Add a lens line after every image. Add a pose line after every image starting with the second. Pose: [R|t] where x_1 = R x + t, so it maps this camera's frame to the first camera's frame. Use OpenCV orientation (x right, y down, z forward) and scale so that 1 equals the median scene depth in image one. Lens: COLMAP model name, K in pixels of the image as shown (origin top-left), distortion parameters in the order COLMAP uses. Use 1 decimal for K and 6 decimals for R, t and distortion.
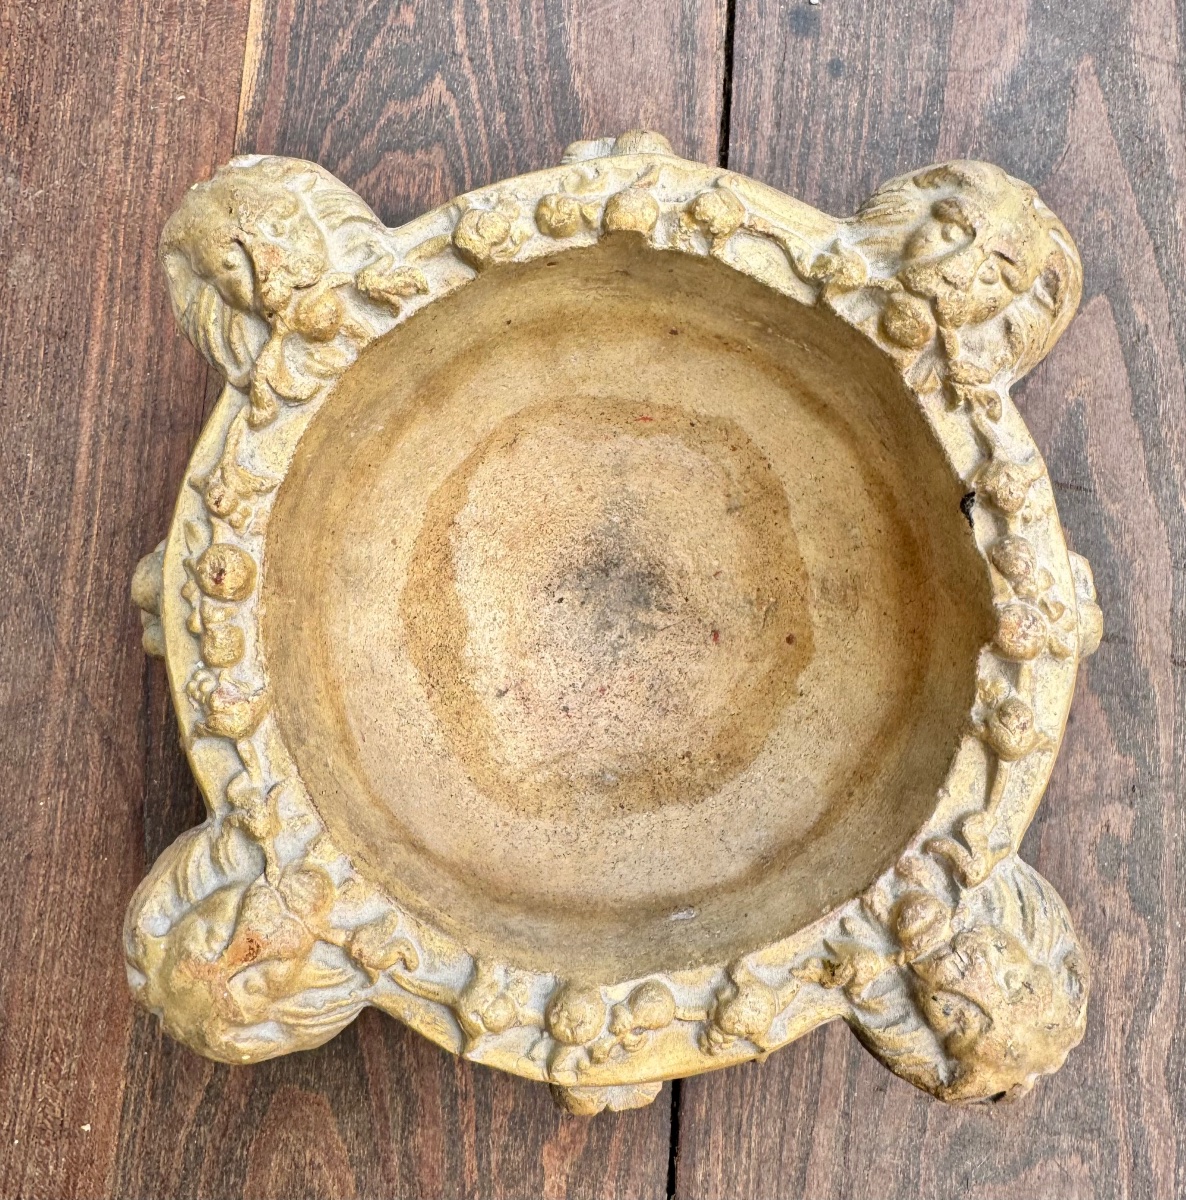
lens RADIAL K [[1181.4, 0, 569.2], [0, 1181.4, 531.1], [0, 0, 1]] dist [-0.001834, 0.007893]
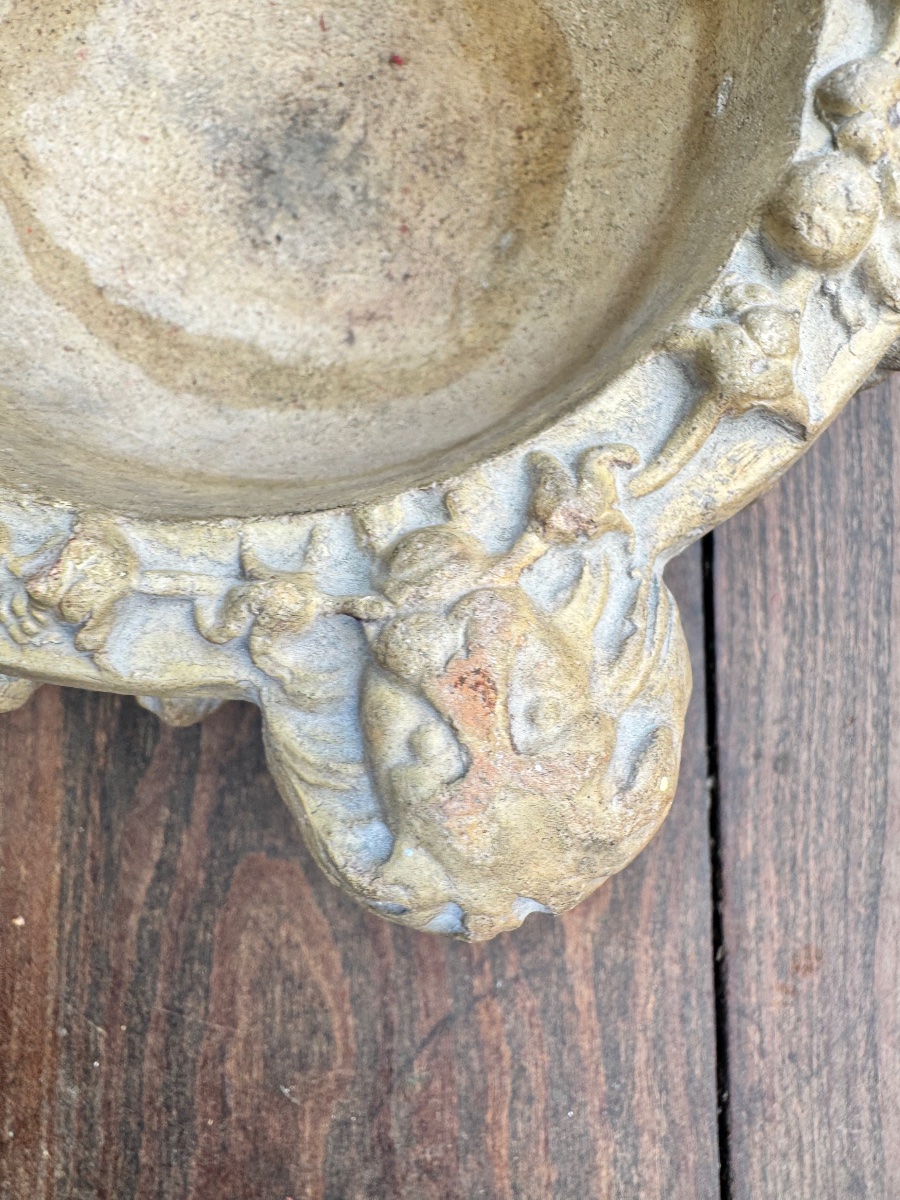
lens RADIAL K [[861.8, 0, 444.6], [0, 861.8, 516.8], [0, 0, 1]] dist [-0.001512, -0.004743]
pose [[0.397500, -0.916982, 0.033719, -0.165036], [0.915223, 0.398846, 0.057339, 0.218082], [-0.066027, 0.008069, 0.997785, 0.474447]]
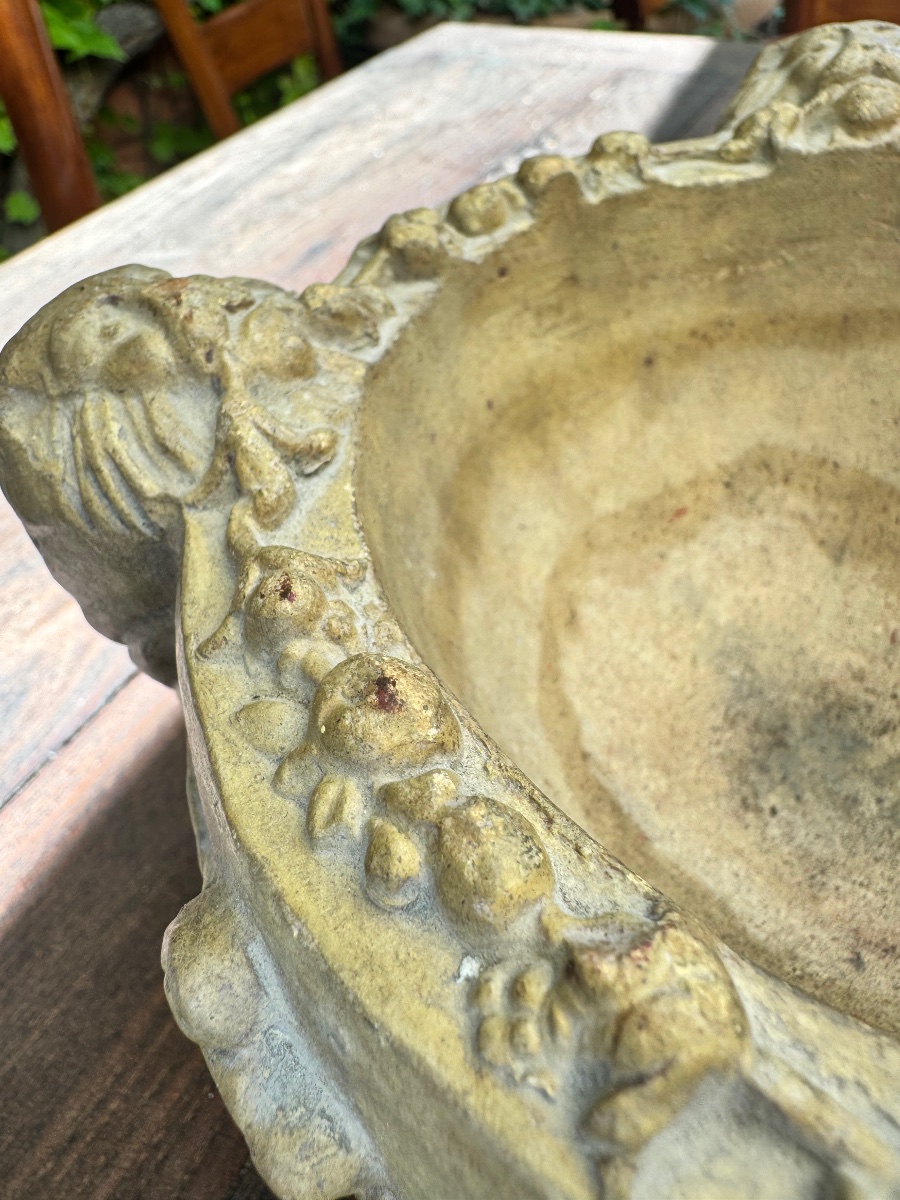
lens RADIAL K [[861.8, 0, 444.6], [0, 861.8, 516.8], [0, 0, 1]] dist [-0.001512, -0.004743]
pose [[0.805205, -0.446516, 0.390217, -0.289226], [0.592053, 0.568214, -0.571495, 0.142481], [0.033455, 0.691200, 0.721889, 0.598374]]
